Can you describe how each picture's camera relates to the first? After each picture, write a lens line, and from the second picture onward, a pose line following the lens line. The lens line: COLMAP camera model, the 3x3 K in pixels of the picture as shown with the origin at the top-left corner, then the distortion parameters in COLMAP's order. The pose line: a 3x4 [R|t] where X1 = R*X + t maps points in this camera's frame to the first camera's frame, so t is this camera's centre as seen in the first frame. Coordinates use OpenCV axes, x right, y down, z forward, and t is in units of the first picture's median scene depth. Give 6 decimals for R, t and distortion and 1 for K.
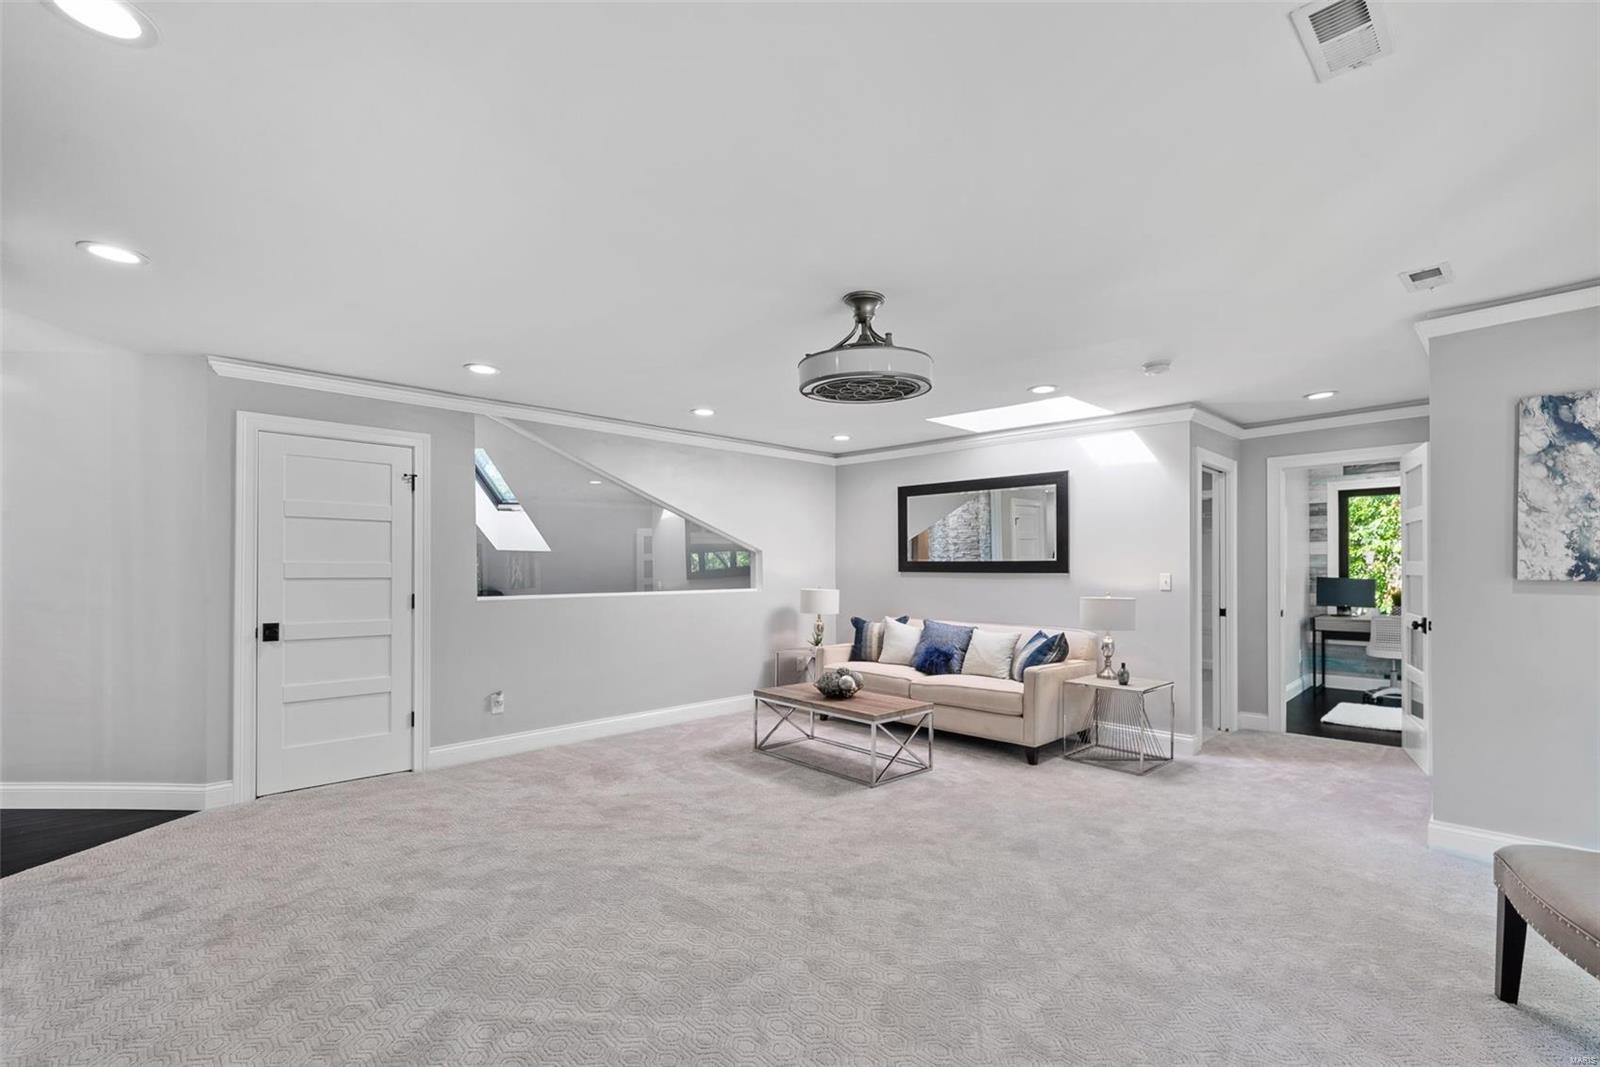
lens RADIAL K [[703.5, 0, 823.8], [0, 703.5, 565.1], [0, 0, 1]] dist [0.005868, -0.001503]
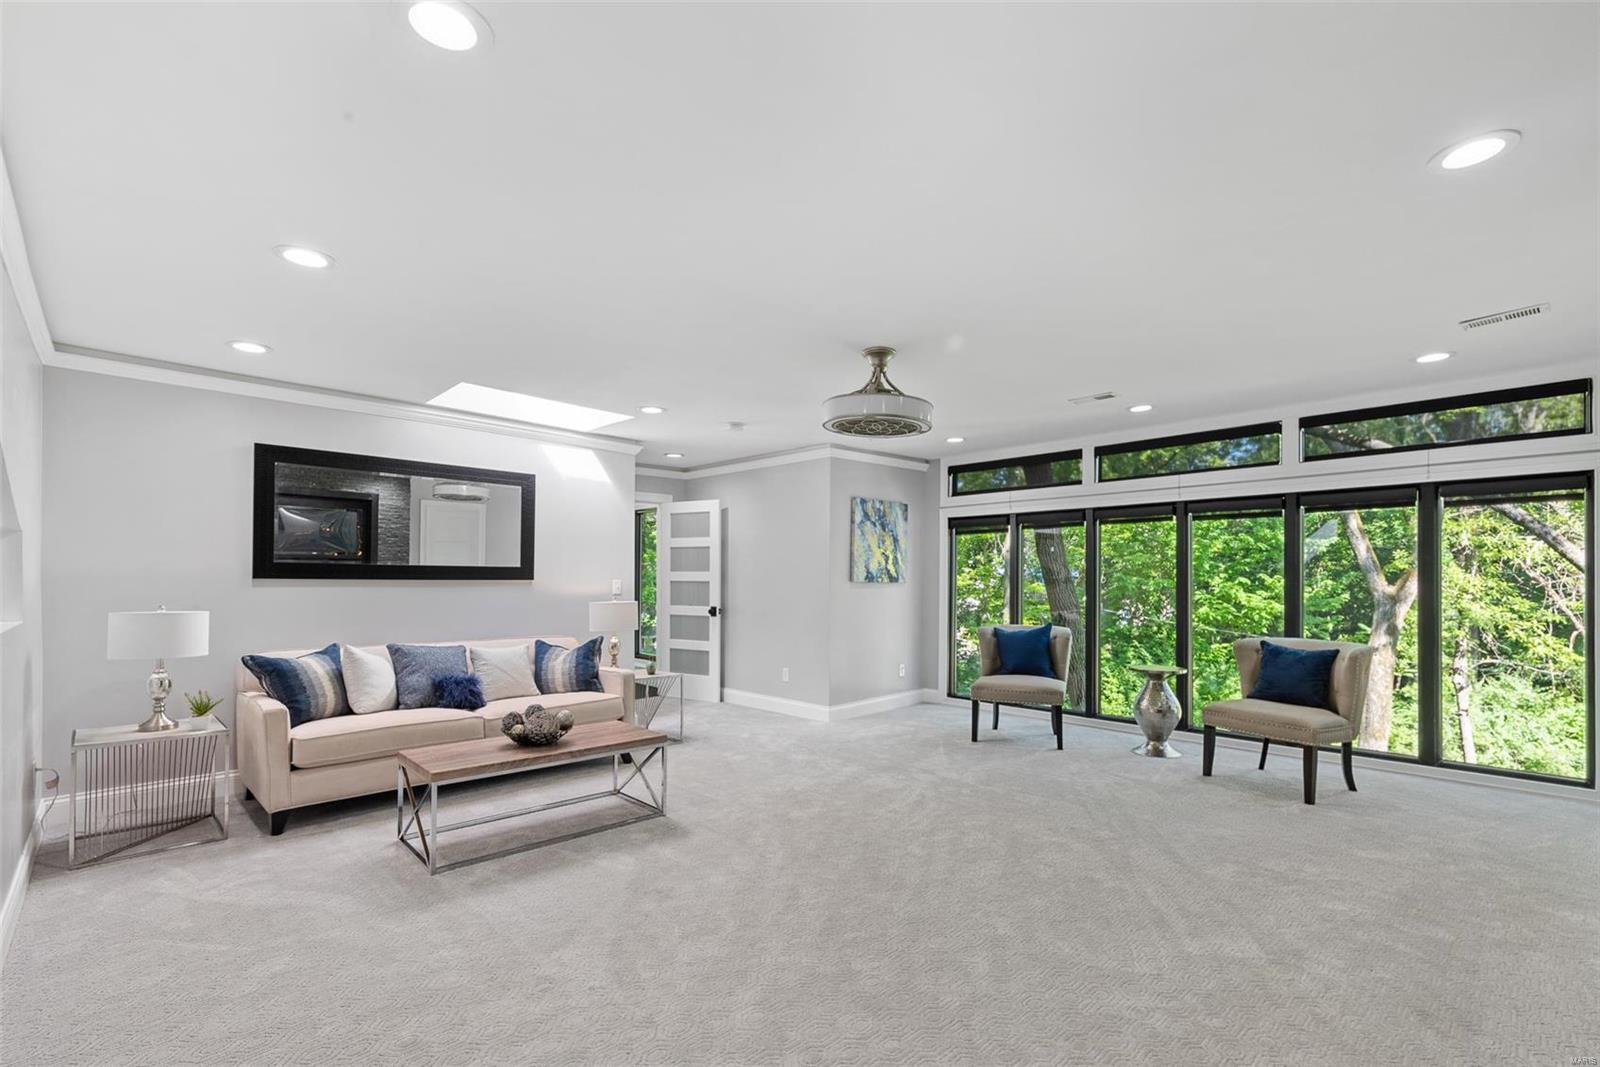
lens RADIAL K [[703.5, 0, 820.7], [0, 703.5, 581.6], [0, 0, 1]] dist [0.005868, -0.001503]
pose [[0.015551, -0.004559, 0.999869, -0.739772], [-0.009018, 0.999948, 0.004699, 0.006721], [-0.999838, -0.009090, 0.015509, 0.694810]]
